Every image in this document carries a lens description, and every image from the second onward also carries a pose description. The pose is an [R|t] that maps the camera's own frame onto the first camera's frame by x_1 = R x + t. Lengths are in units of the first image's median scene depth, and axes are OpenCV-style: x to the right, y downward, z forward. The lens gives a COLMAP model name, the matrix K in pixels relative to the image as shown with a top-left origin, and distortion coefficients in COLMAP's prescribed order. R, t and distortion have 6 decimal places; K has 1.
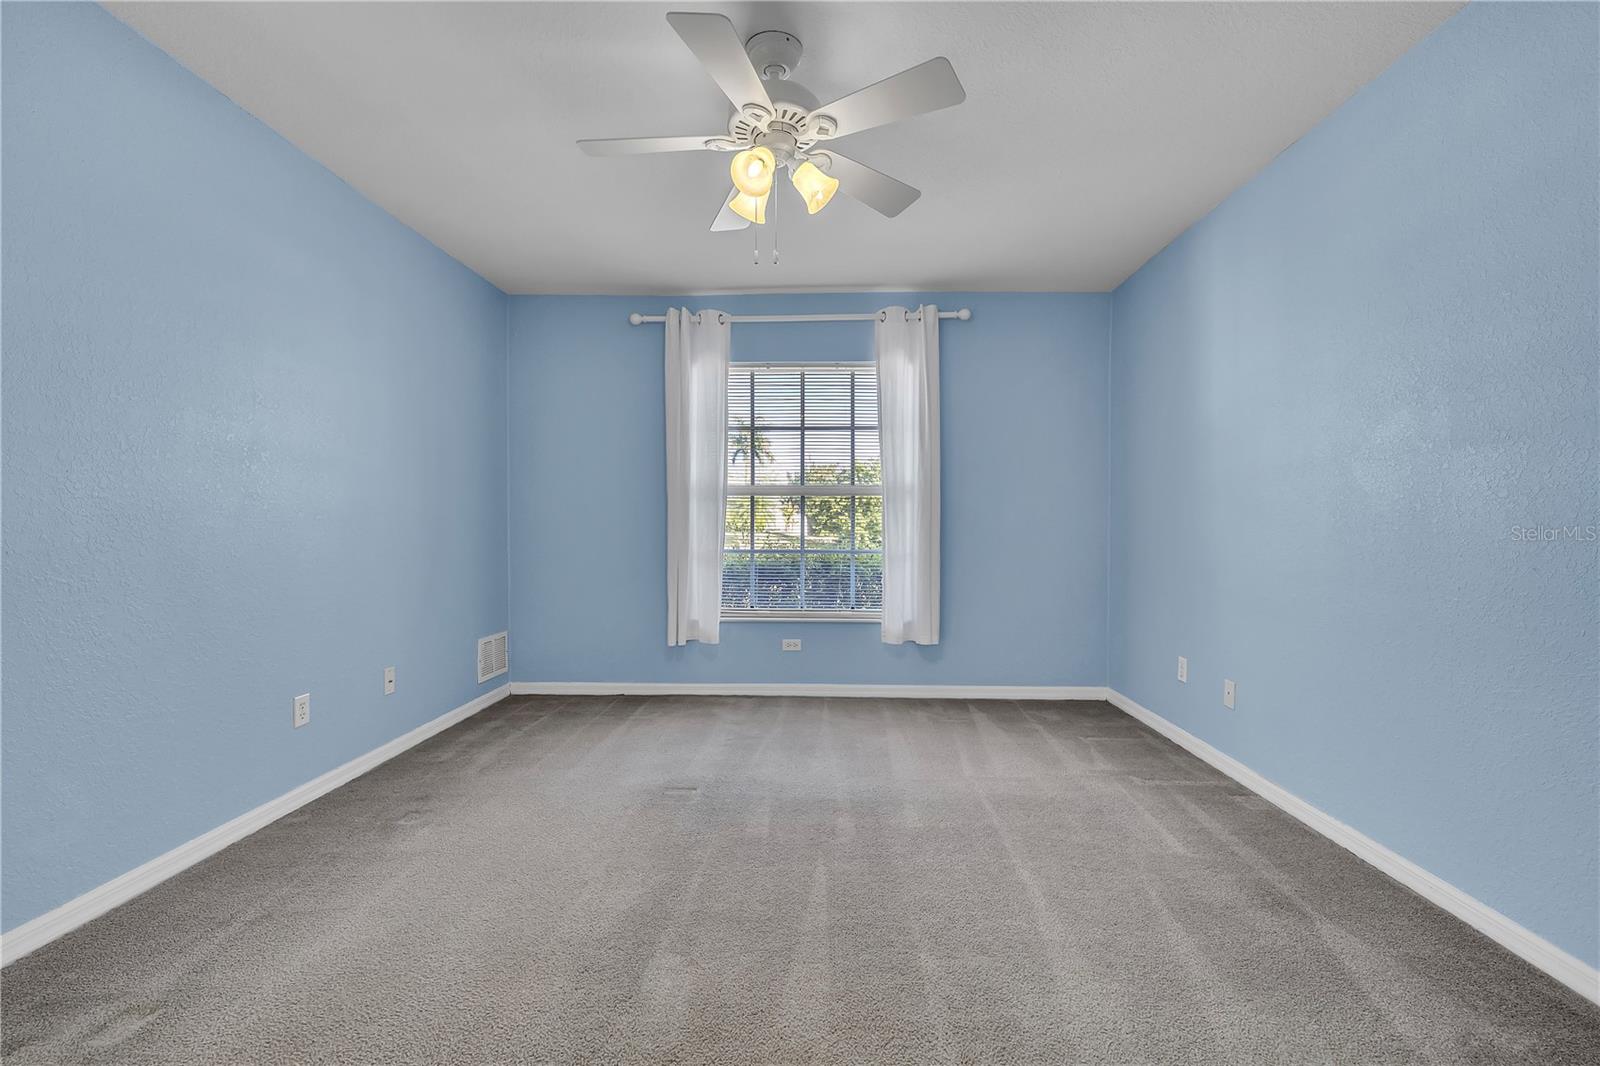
lens RADIAL K [[684.2, 0, 791.9], [0, 684.2, 525.8], [0, 0, 1]] dist [-0.000379, 0.000026]
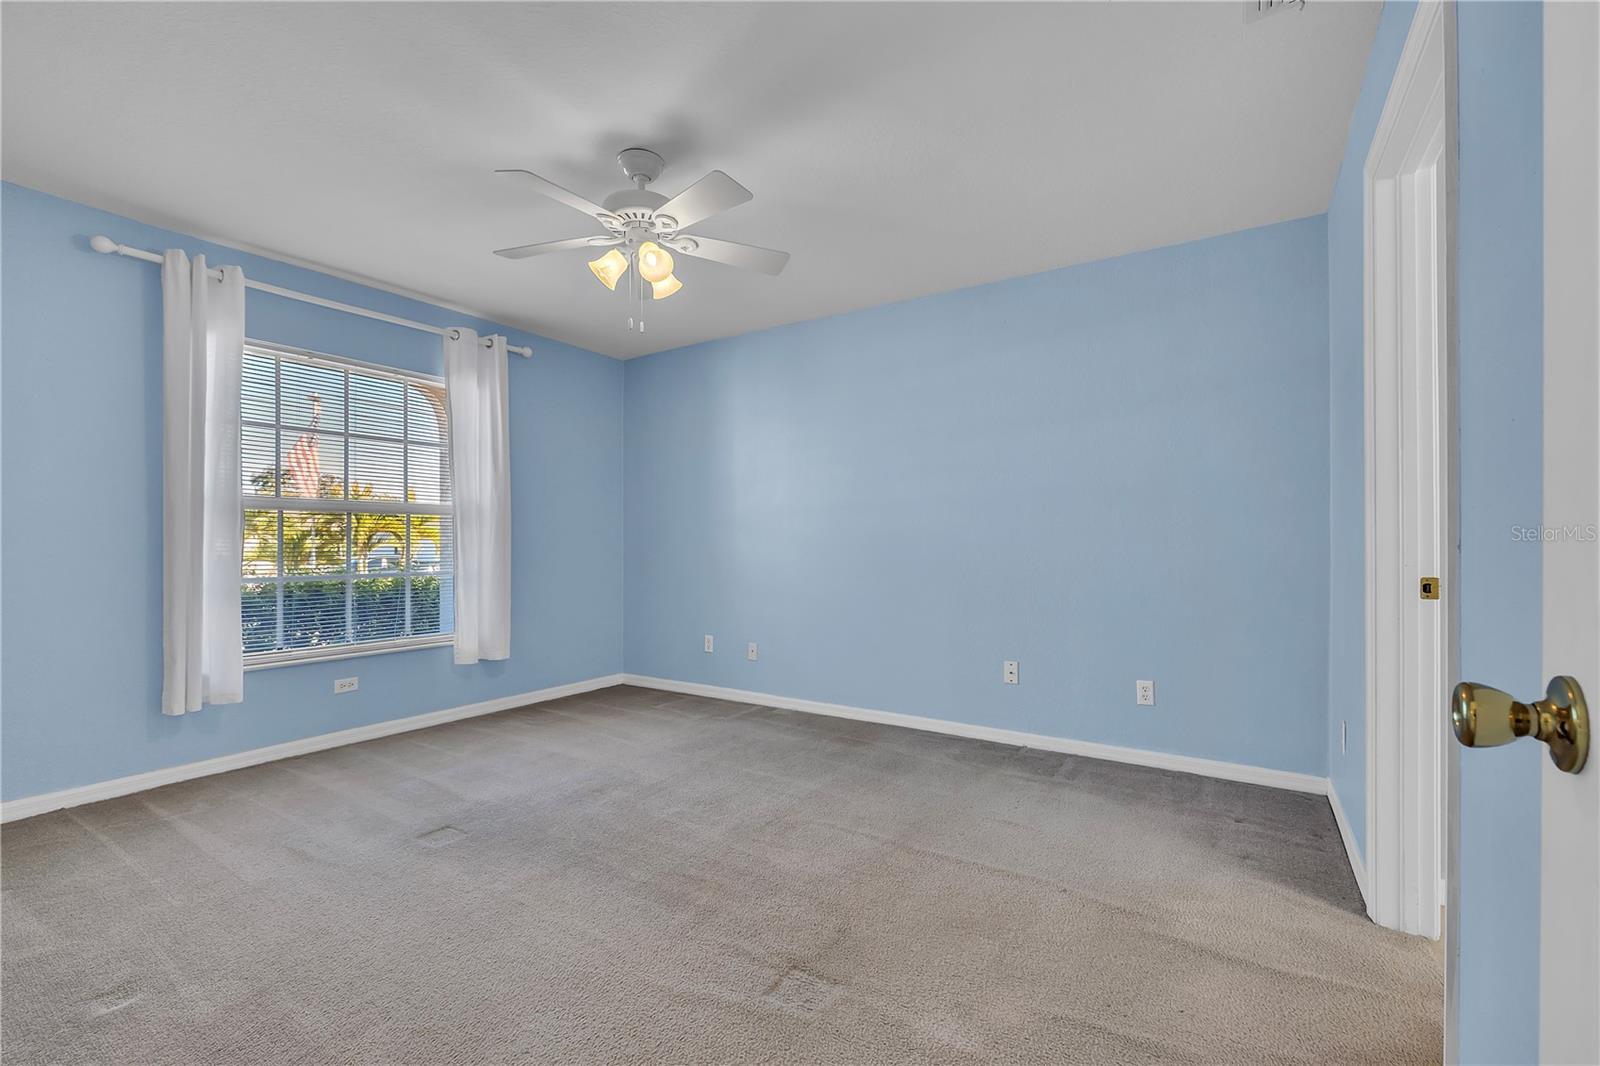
lens RADIAL K [[685.9, 0, 803.5], [0, 685.9, 535.6], [0, 0, 1]] dist [-0.002141, -0.000403]
pose [[0.518774, 0.005662, 0.854892, -0.448720], [0.006593, 0.999922, -0.010624, -0.001624], [-0.854886, 0.011148, 0.518697, 0.057156]]
